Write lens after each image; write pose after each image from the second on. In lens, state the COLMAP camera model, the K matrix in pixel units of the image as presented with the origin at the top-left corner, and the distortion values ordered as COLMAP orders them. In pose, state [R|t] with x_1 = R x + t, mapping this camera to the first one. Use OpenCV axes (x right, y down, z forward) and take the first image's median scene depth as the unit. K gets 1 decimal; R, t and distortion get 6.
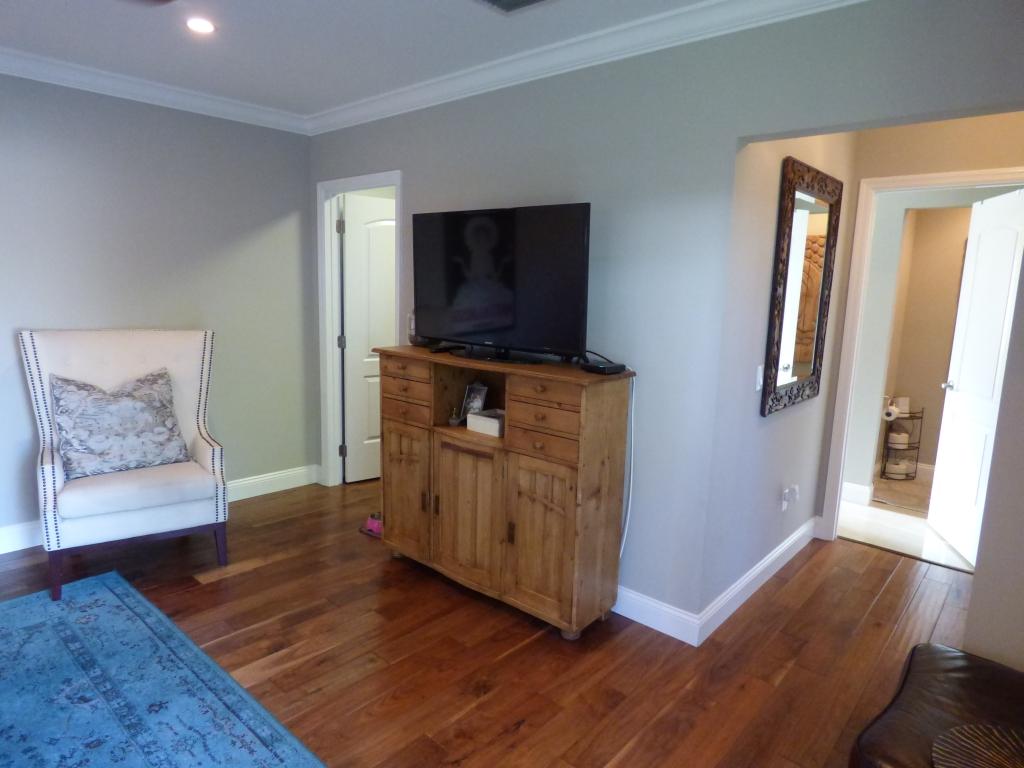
lens RADIAL K [[623.1, 0, 512.0], [0, 623.1, 384.0], [0, 0, 1]] dist [-0.015499, 0.002868]
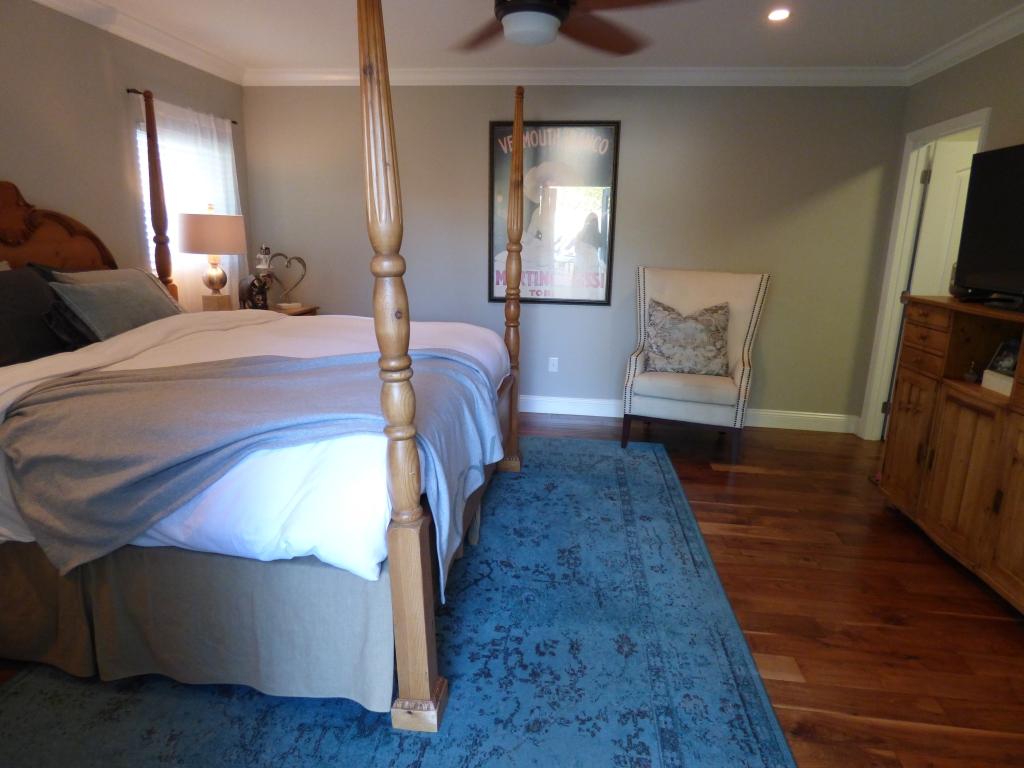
lens RADIAL K [[623.1, 0, 512.0], [0, 623.1, 384.0], [0, 0, 1]] dist [-0.015499, 0.002868]
pose [[0.573755, 0.173543, -0.800430, 0.259596], [-0.137440, 0.983836, 0.114789, 0.059782], [0.807412, 0.044150, 0.588333, -0.095862]]
